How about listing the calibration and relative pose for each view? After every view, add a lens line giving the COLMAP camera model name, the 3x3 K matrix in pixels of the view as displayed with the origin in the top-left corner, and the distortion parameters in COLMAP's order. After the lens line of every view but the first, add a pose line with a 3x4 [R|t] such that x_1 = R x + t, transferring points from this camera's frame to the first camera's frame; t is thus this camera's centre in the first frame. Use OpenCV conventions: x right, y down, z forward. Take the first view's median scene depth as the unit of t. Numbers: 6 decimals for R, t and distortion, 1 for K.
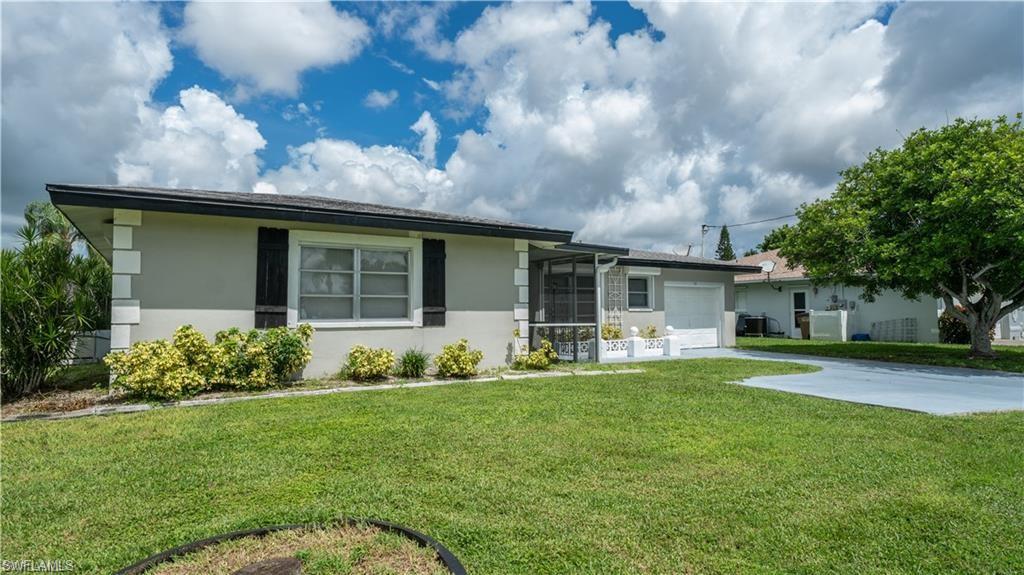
lens RADIAL K [[568.5, 0, 512.0], [0, 568.5, 287.5], [0, 0, 1]] dist [0.001334, -0.000387]
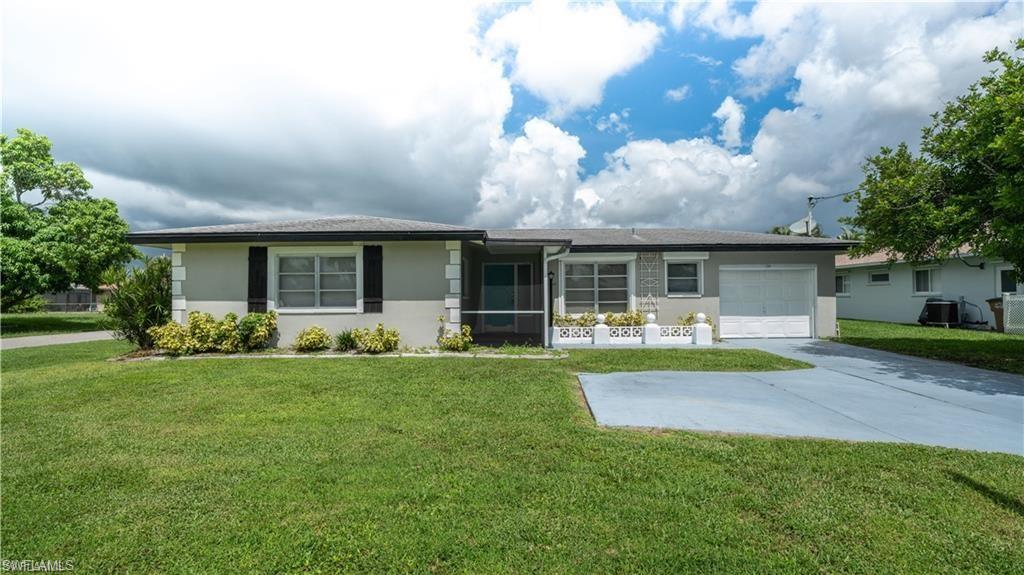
lens RADIAL K [[509.2, 0, 512.0], [0, 509.2, 287.5], [0, 0, 1]] dist [0.016778, -0.000117]
pose [[0.846251, -0.012791, -0.532631, 0.688045], [0.029766, 0.999285, 0.023295, -0.006692], [0.531952, -0.035567, 0.846027, 0.163351]]
